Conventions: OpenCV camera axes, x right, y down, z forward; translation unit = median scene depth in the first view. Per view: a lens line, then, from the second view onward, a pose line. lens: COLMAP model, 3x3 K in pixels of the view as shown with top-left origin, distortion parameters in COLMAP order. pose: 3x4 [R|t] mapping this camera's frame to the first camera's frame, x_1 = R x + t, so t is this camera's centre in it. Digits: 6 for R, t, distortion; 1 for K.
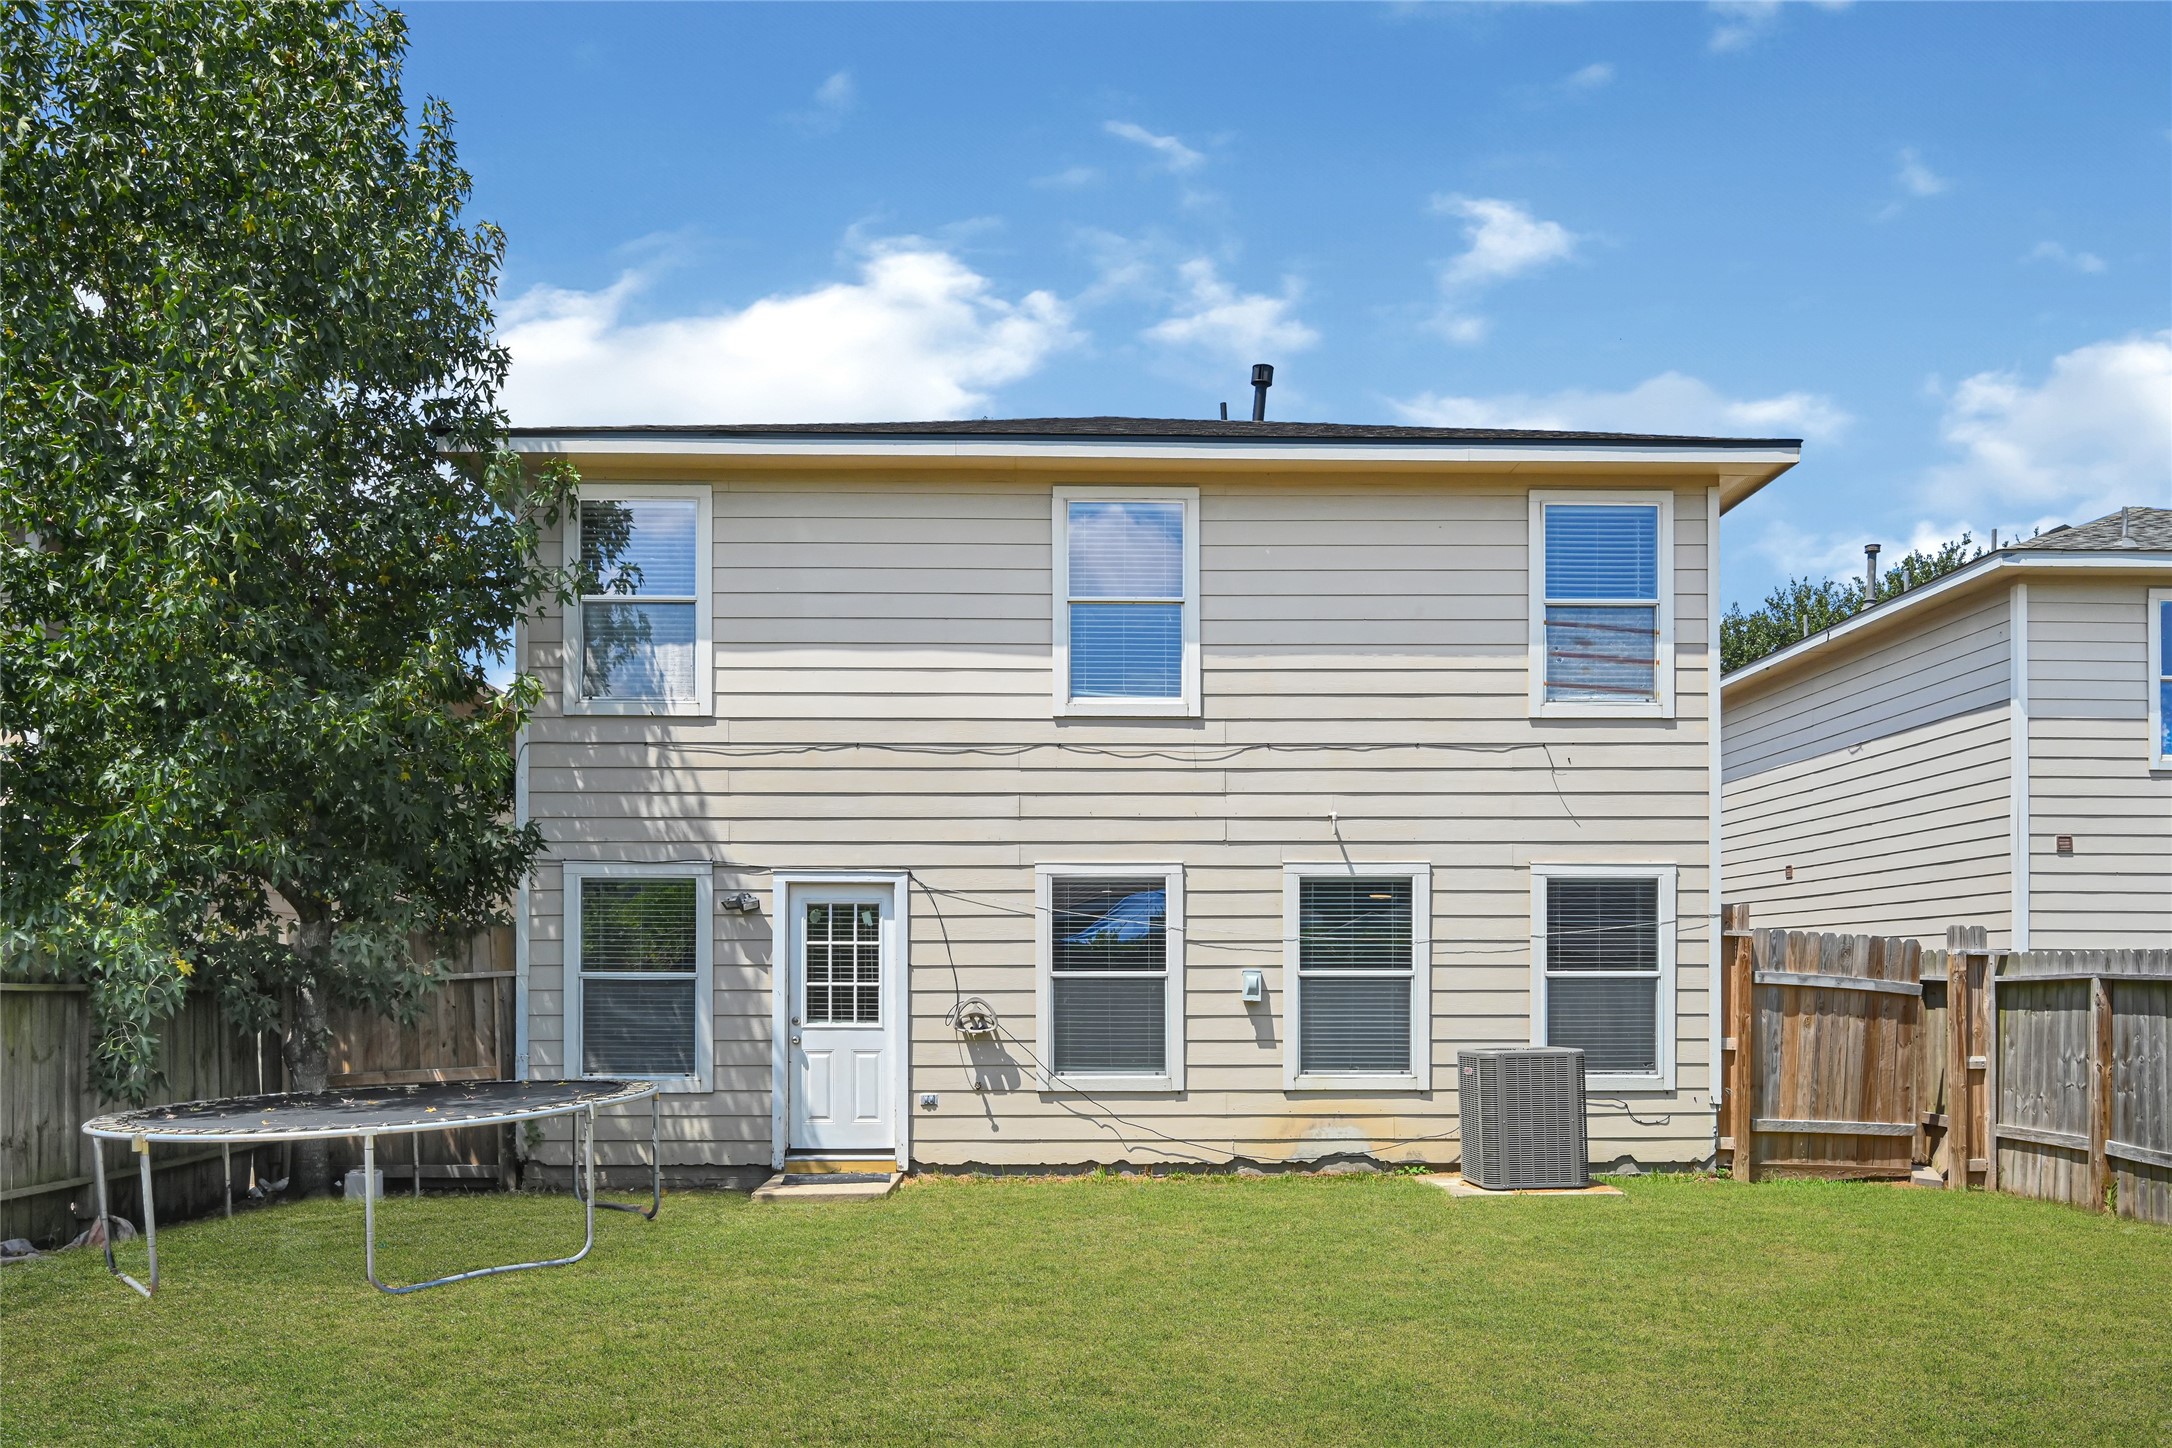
lens RADIAL K [[1416.3, 0, 1084.0], [0, 1416.3, 731.8], [0, 0, 1]] dist [-0.025963, -0.005781]
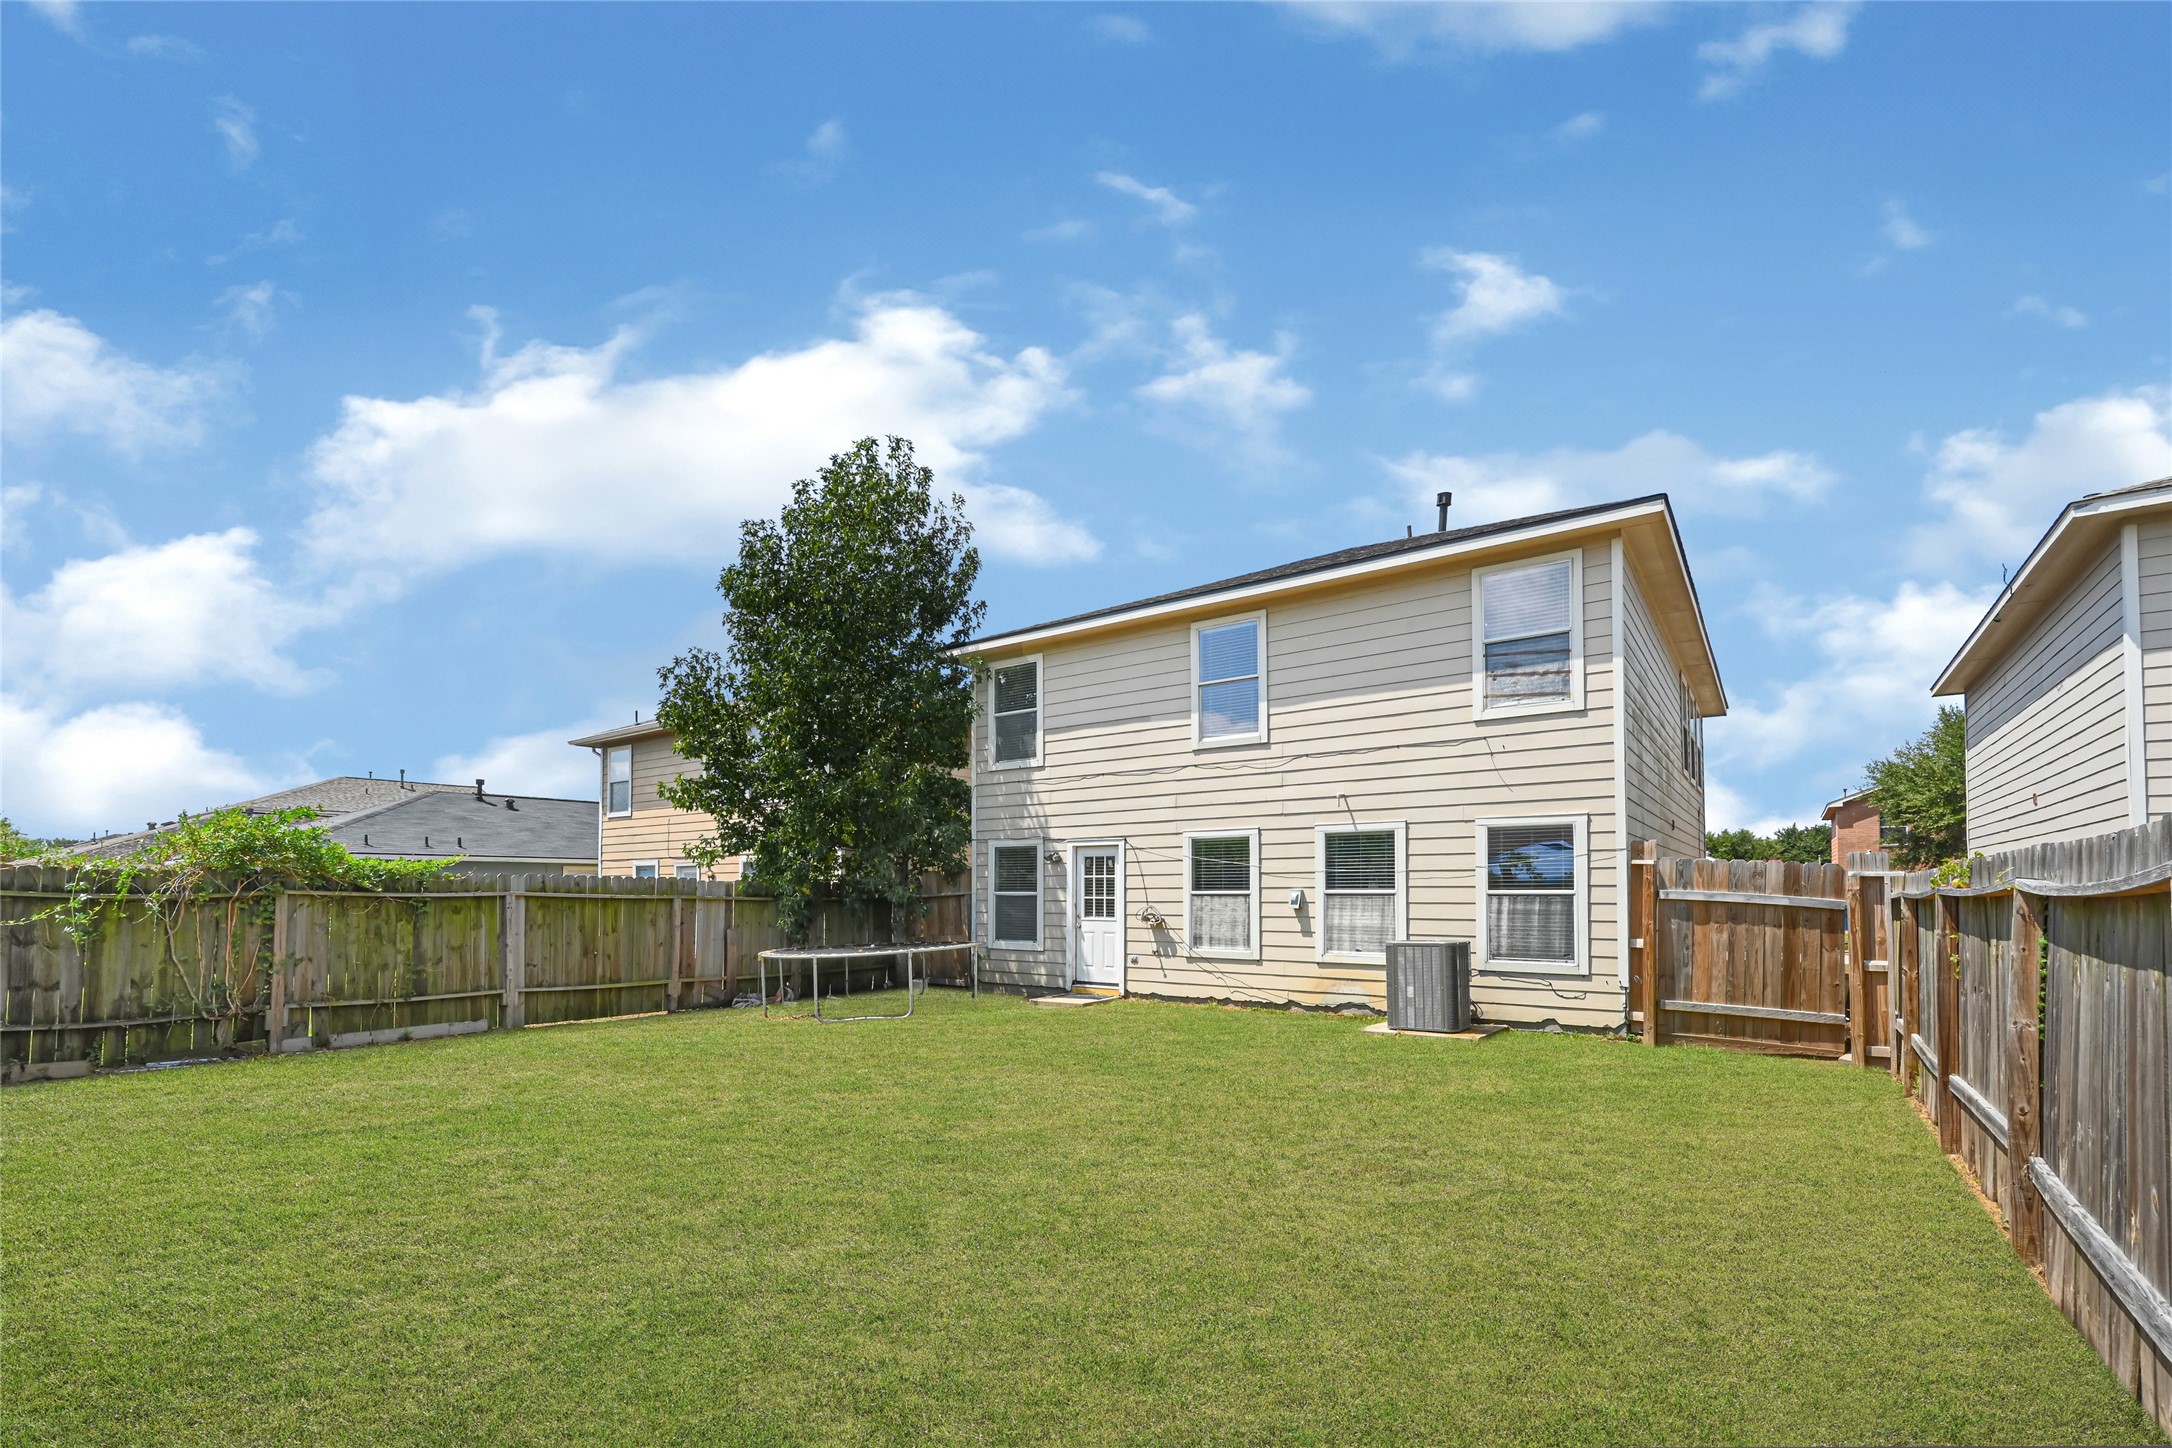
lens RADIAL K [[875.8, 0, 1087.4], [0, 875.8, 713.9], [0, 0, 1]] dist [-0.020837, 0.000411]
pose [[0.809525, -0.116595, -0.575391, 0.538863], [0.097915, 0.993167, -0.063493, 0.001173], [0.578863, -0.004941, 0.815410, 0.003320]]
